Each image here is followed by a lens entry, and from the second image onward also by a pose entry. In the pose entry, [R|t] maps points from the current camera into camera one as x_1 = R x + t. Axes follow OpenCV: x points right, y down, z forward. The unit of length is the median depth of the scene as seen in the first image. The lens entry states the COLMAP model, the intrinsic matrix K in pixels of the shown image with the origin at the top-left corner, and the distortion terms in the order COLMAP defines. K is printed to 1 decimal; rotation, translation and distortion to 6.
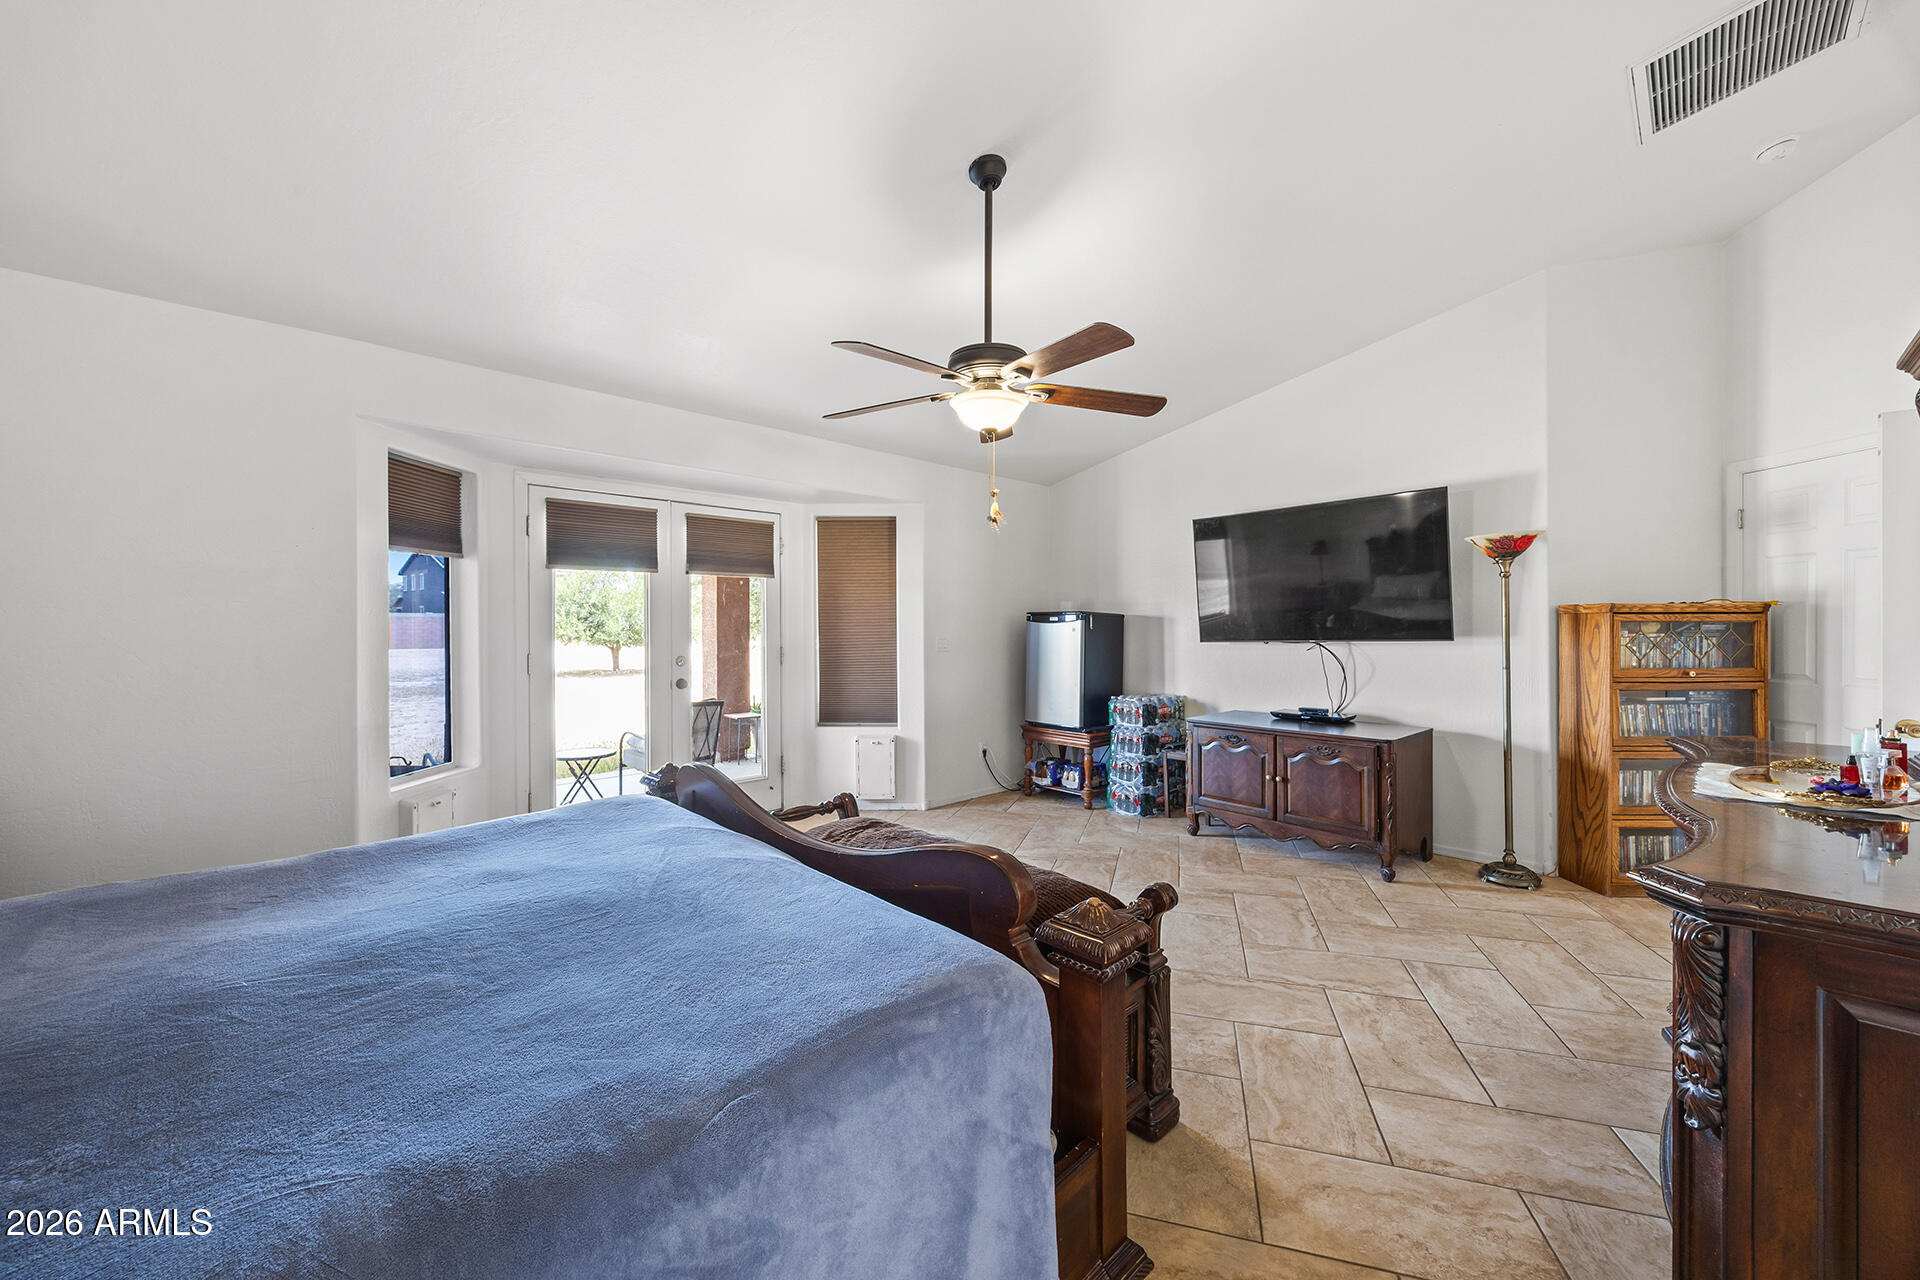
lens RADIAL K [[732.5, 0, 960.3], [0, 732.5, 630.4], [0, 0, 1]] dist [0.000235, 0.000155]
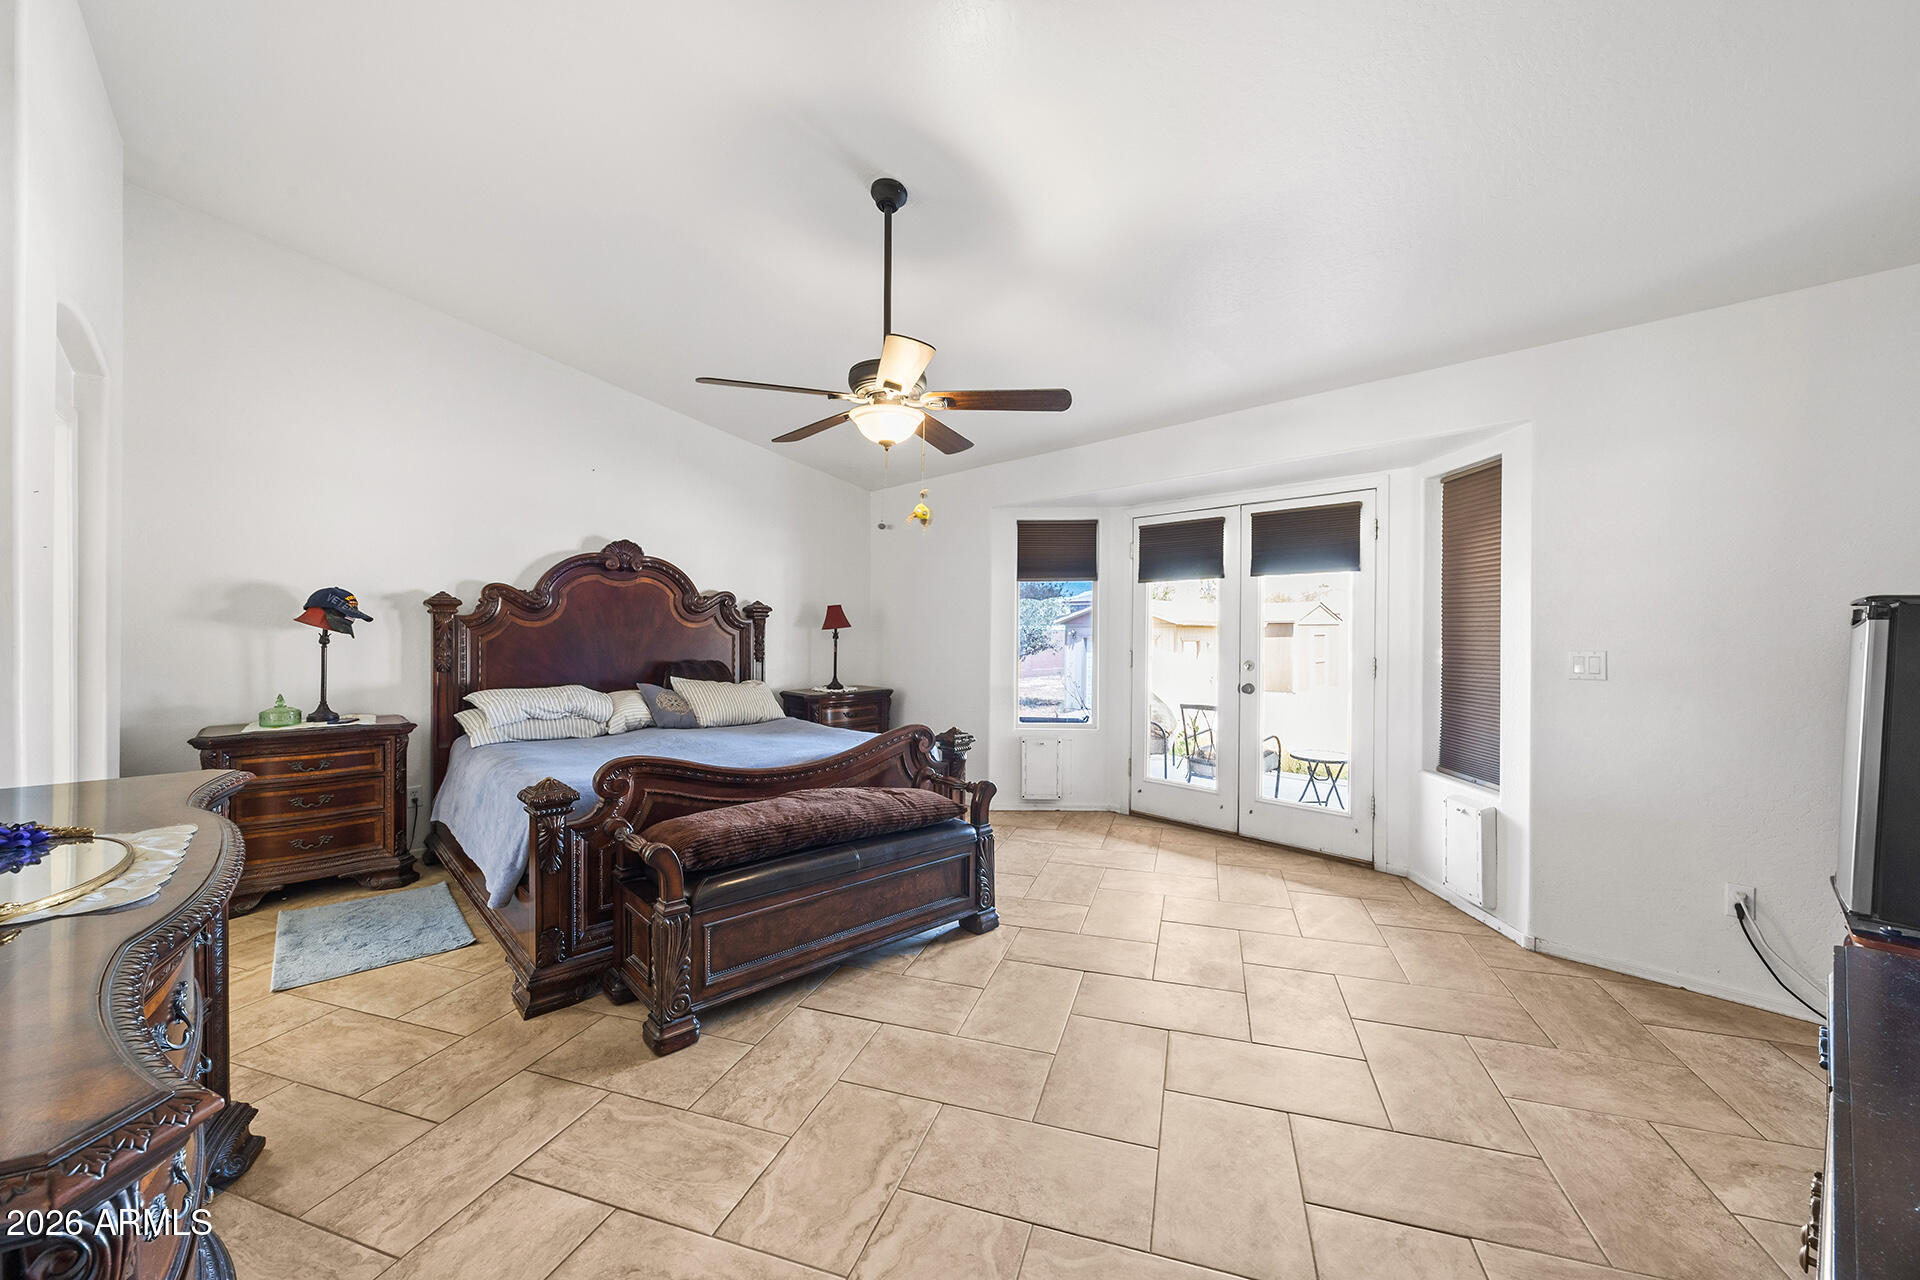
lens RADIAL K [[735.7, 0, 957.5], [0, 735.7, 636.4], [0, 0, 1]] dist [-0.001854, -0.000341]
pose [[-0.028163, 0.014197, -0.999503, 1.331122], [-0.012967, 0.999810, 0.014567, -0.014346], [0.999519, 0.013370, -0.027974, 1.388891]]
